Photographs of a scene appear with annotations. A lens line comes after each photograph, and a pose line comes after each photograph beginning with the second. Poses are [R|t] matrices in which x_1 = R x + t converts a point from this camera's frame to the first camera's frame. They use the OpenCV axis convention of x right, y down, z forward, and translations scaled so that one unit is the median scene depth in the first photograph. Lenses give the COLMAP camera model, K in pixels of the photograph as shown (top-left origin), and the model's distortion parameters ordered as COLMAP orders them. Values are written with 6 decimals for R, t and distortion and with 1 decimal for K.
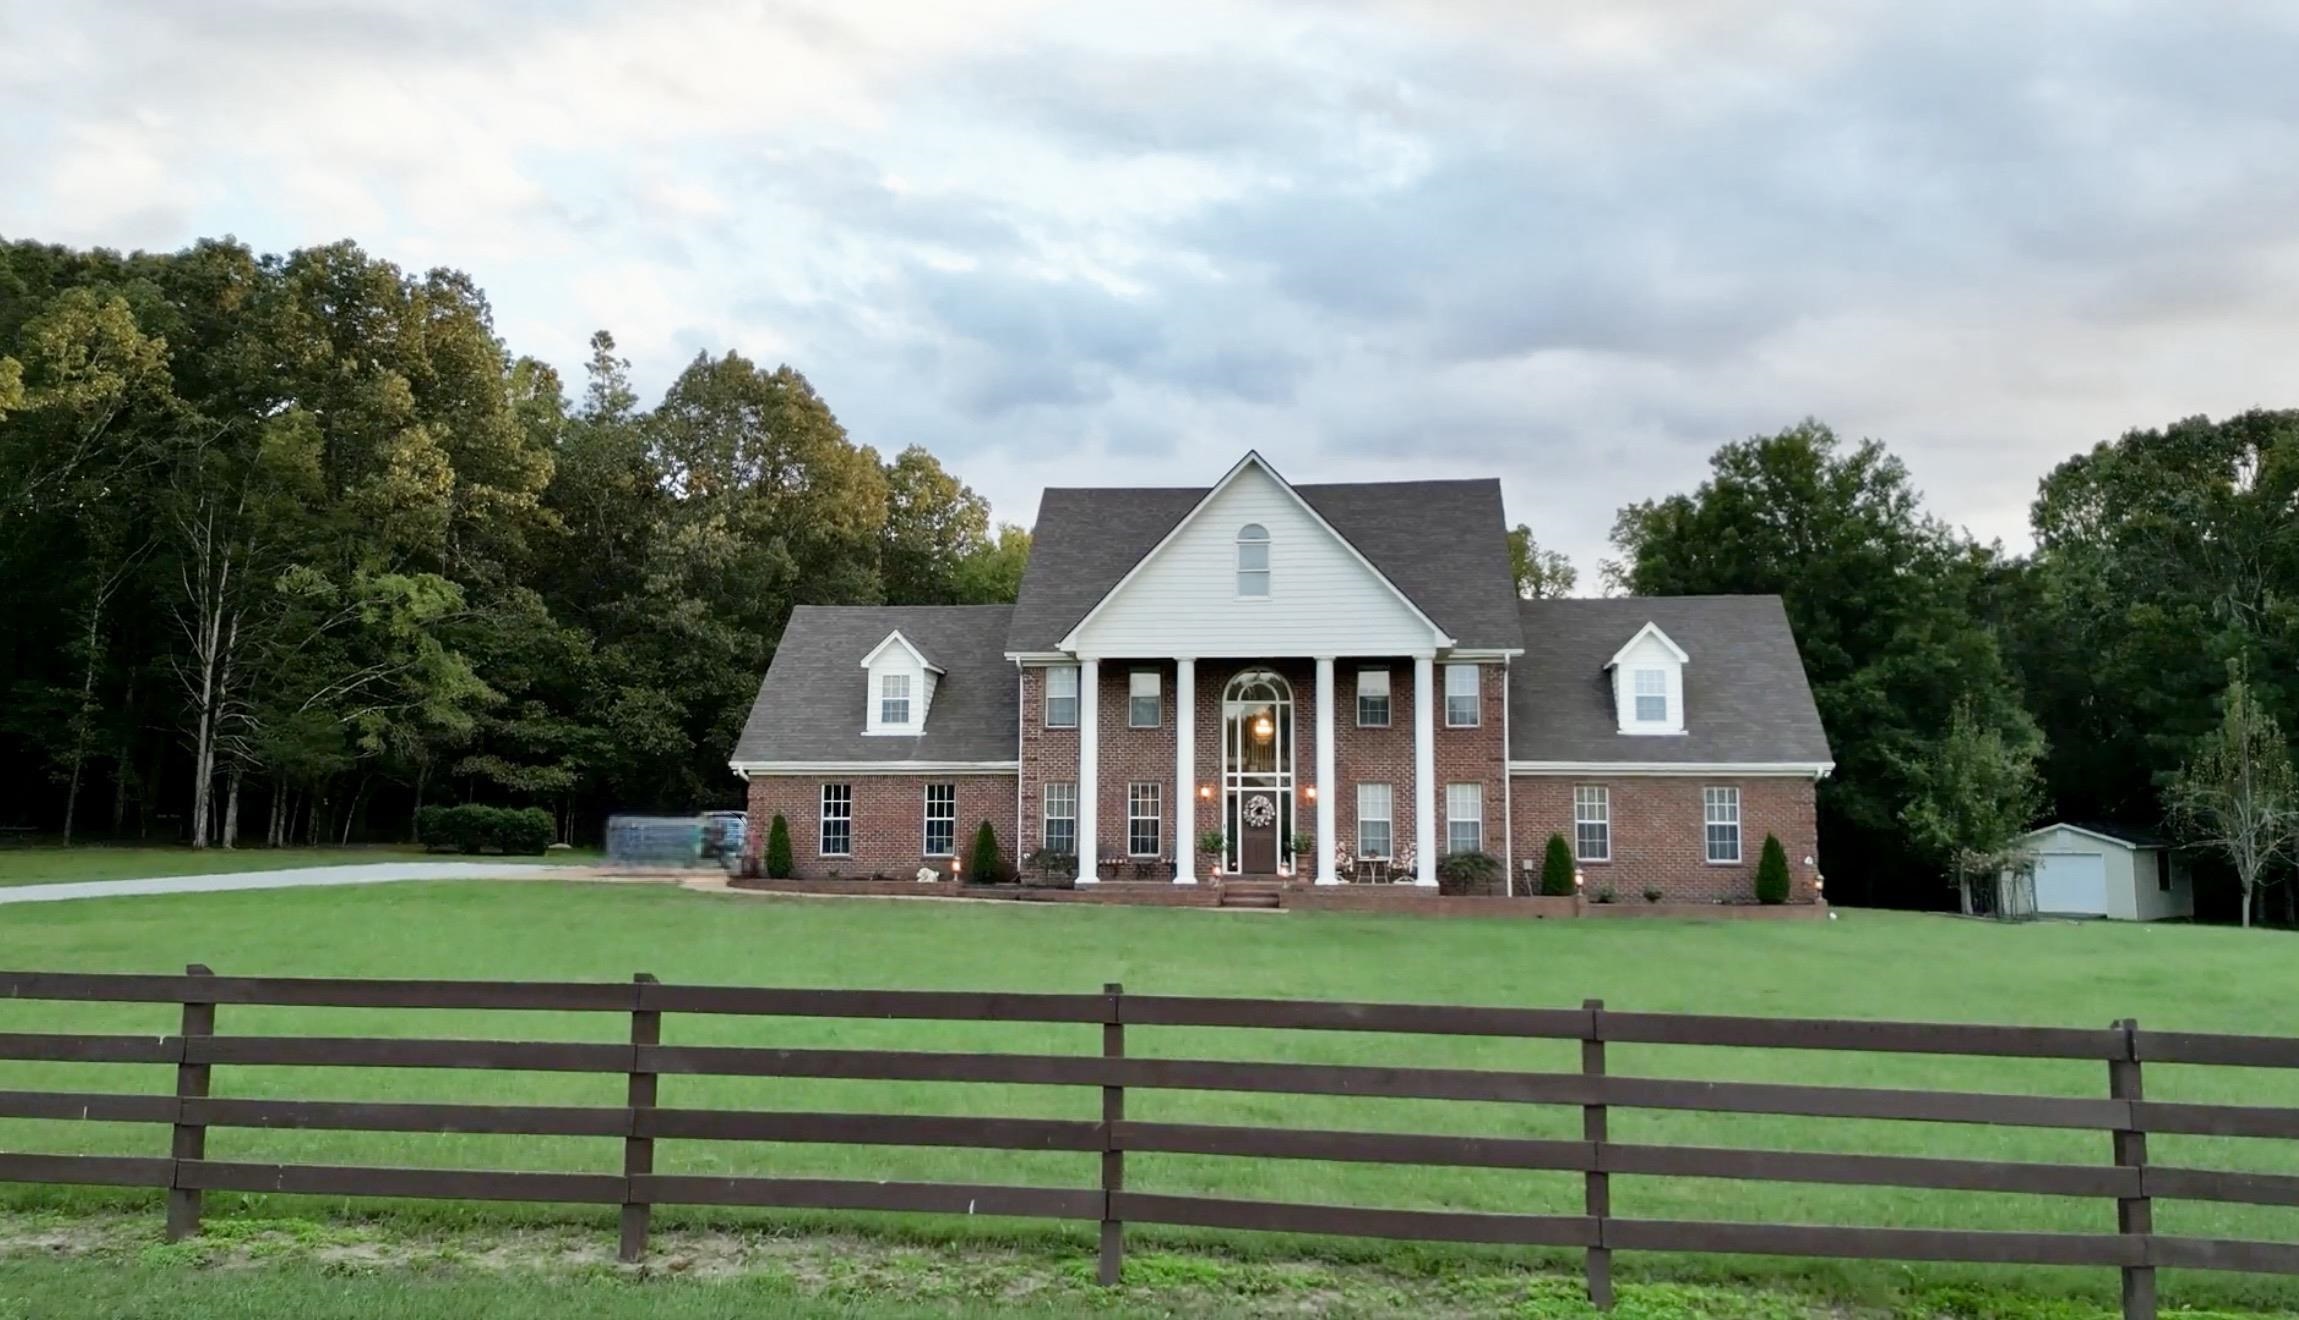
lens RADIAL K [[1855.0, 0, 1149.5], [0, 1855.0, 660.0], [0, 0, 1]] dist [0.105651, -0.001234]
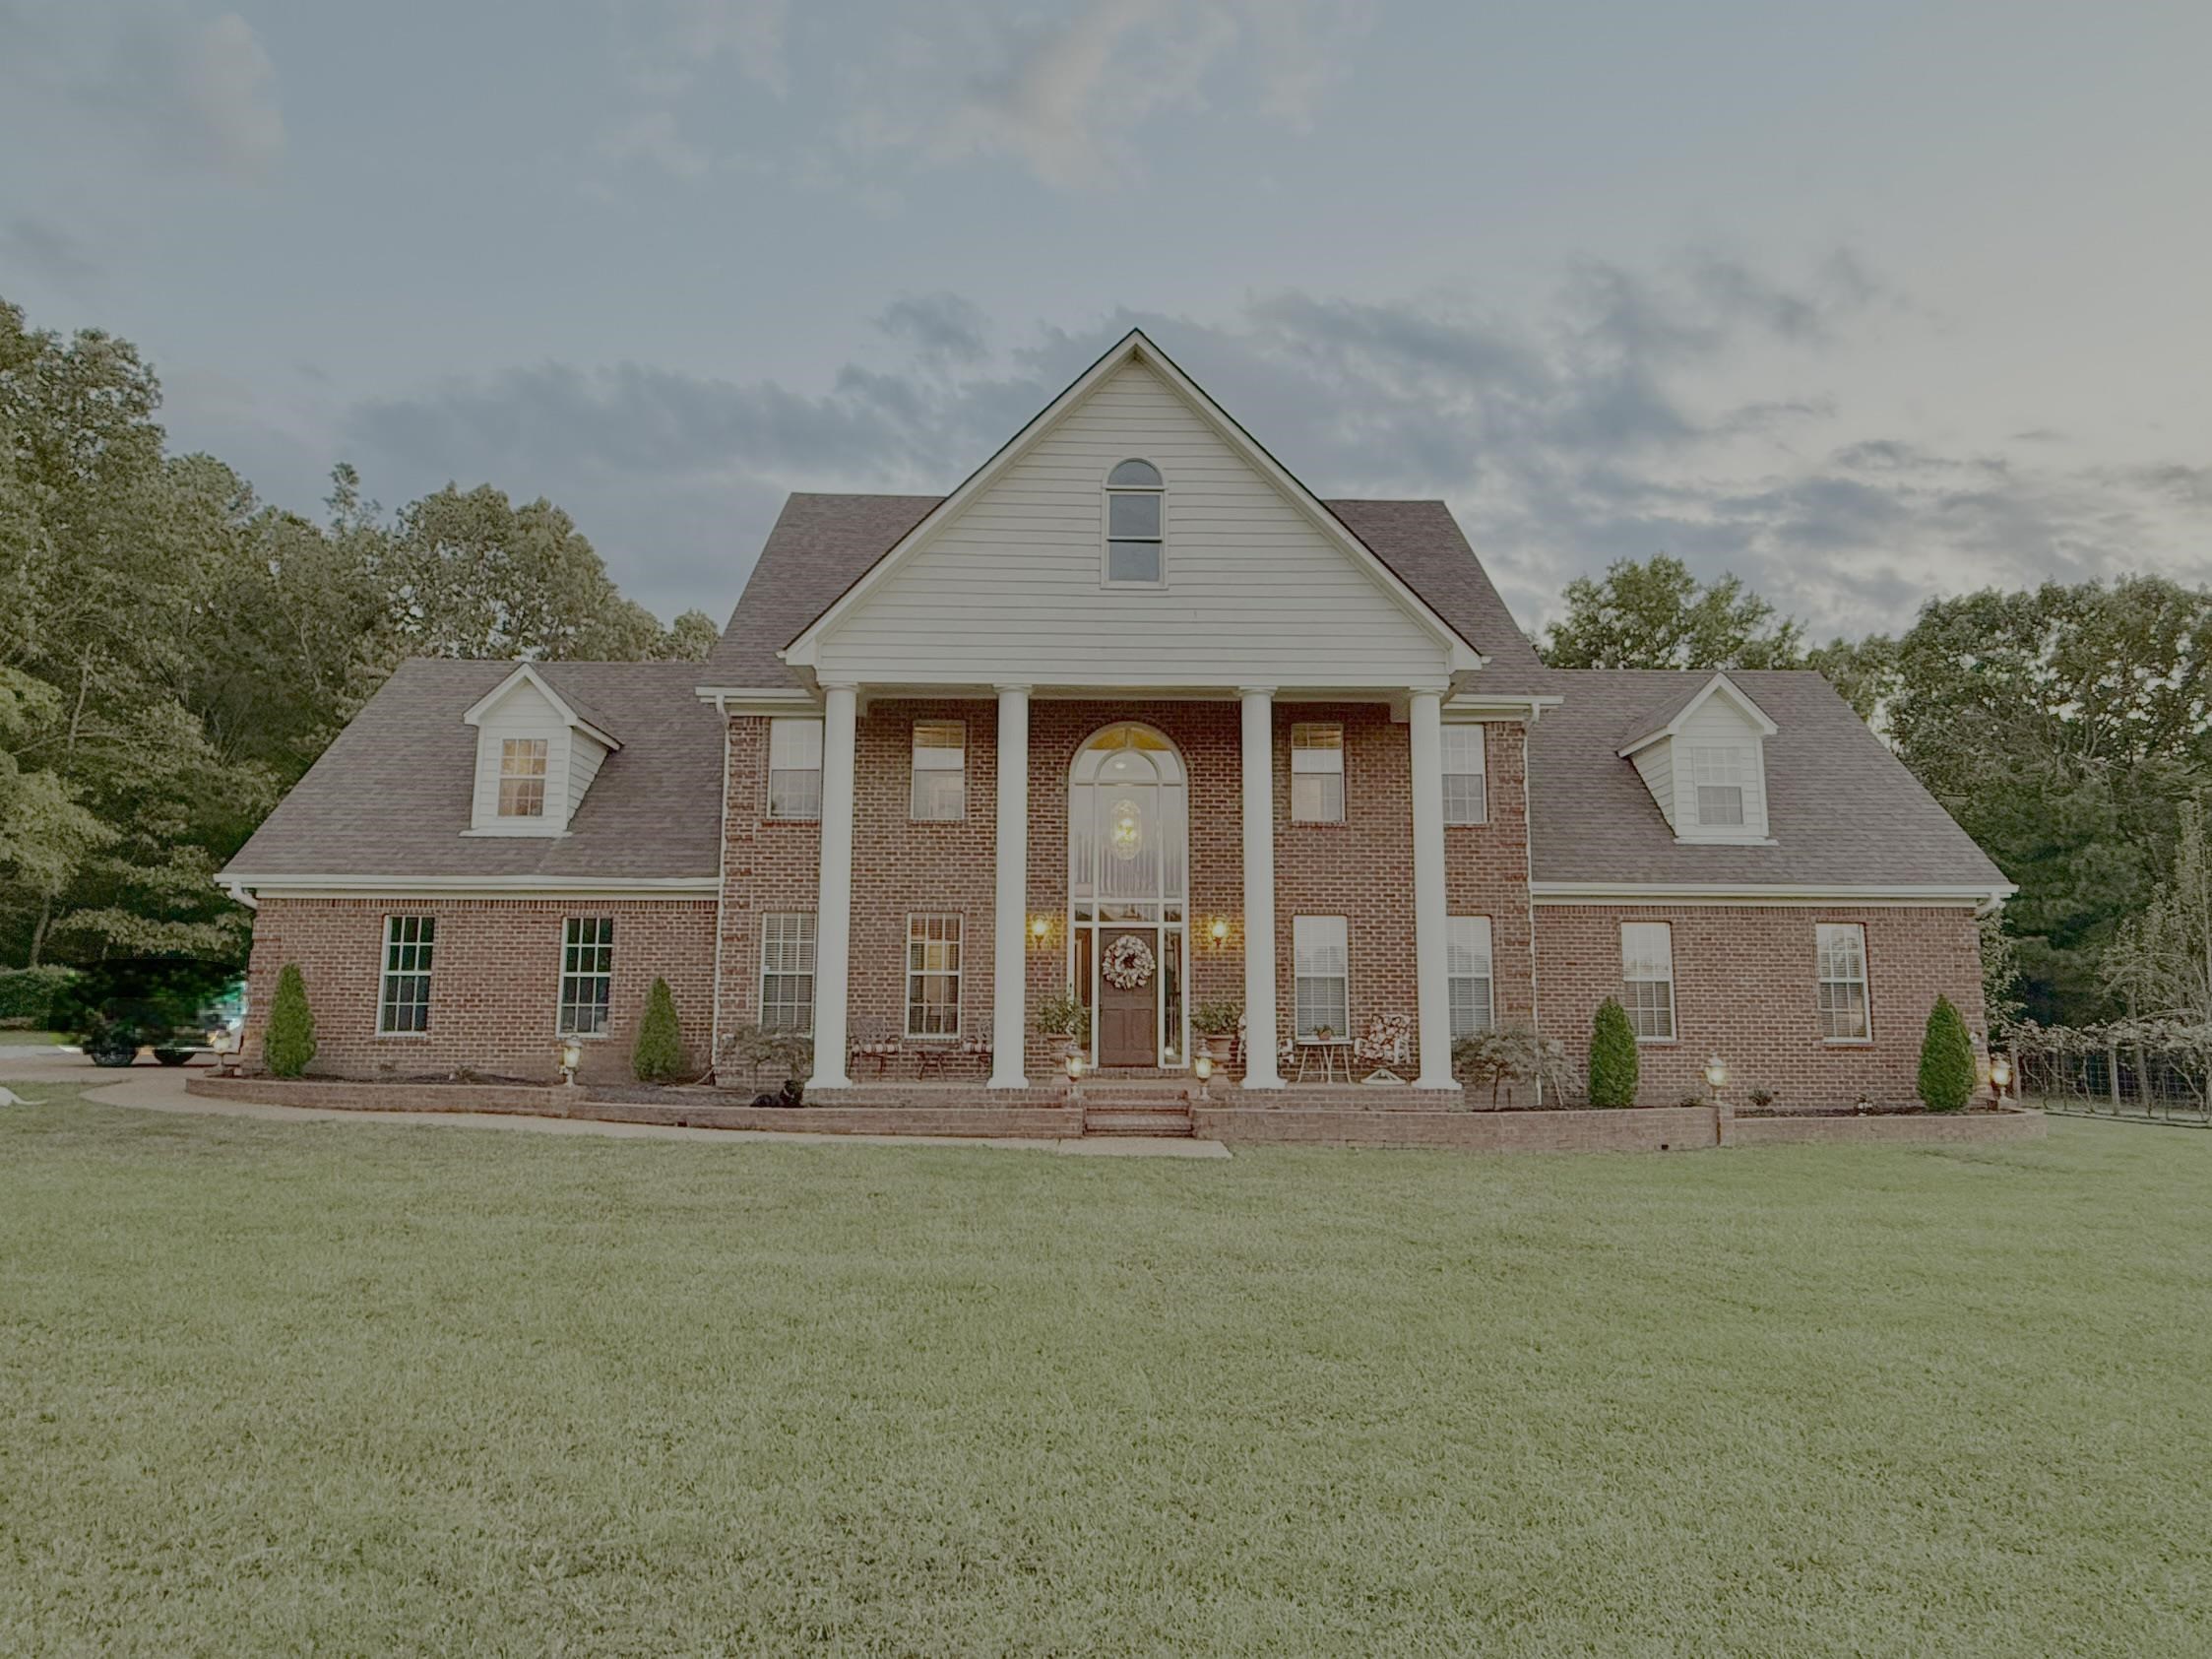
lens RADIAL K [[1488.0, 0, 1147.7], [0, 1488.0, 829.6], [0, 0, 1]] dist [-0.001602, 0.002187]
pose [[0.989449, 0.016622, 0.143928, -0.004466], [-0.012497, 0.999486, -0.029519, 0.052717], [-0.144345, 0.027409, 0.989148, 0.521087]]
